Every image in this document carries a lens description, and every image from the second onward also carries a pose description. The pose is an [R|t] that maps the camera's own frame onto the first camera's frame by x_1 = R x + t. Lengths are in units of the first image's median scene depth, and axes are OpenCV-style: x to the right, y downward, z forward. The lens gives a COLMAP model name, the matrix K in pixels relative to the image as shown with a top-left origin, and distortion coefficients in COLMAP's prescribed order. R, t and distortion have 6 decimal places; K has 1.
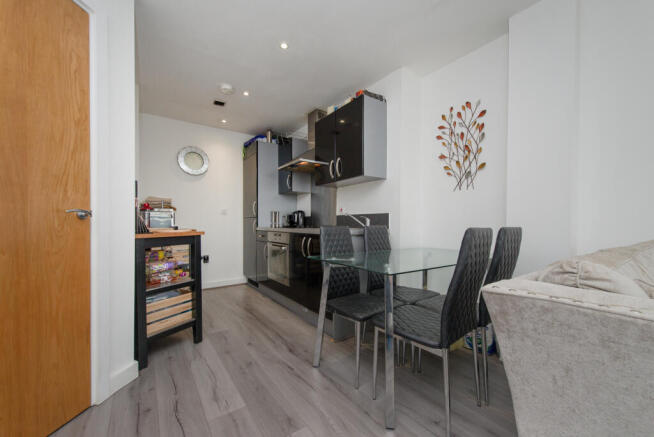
lens RADIAL K [[259.7, 0, 325.7], [0, 259.7, 224.6], [0, 0, 1]] dist [-0.001273, -0.000084]
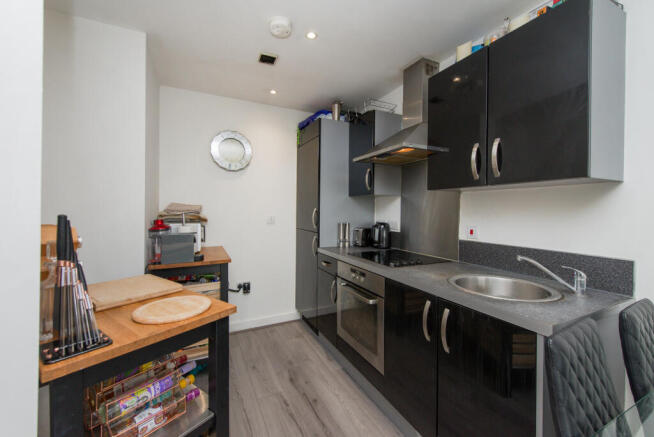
lens RADIAL K [[283.6, 0, 326.0], [0, 283.6, 213.4], [0, 0, 1]] dist [0.003943, 0.000427]
pose [[0.985393, 0.011321, -0.169917, -0.120687], [-0.012091, 0.999921, -0.003496, -0.074886], [0.169864, 0.005500, 0.985452, 0.281863]]
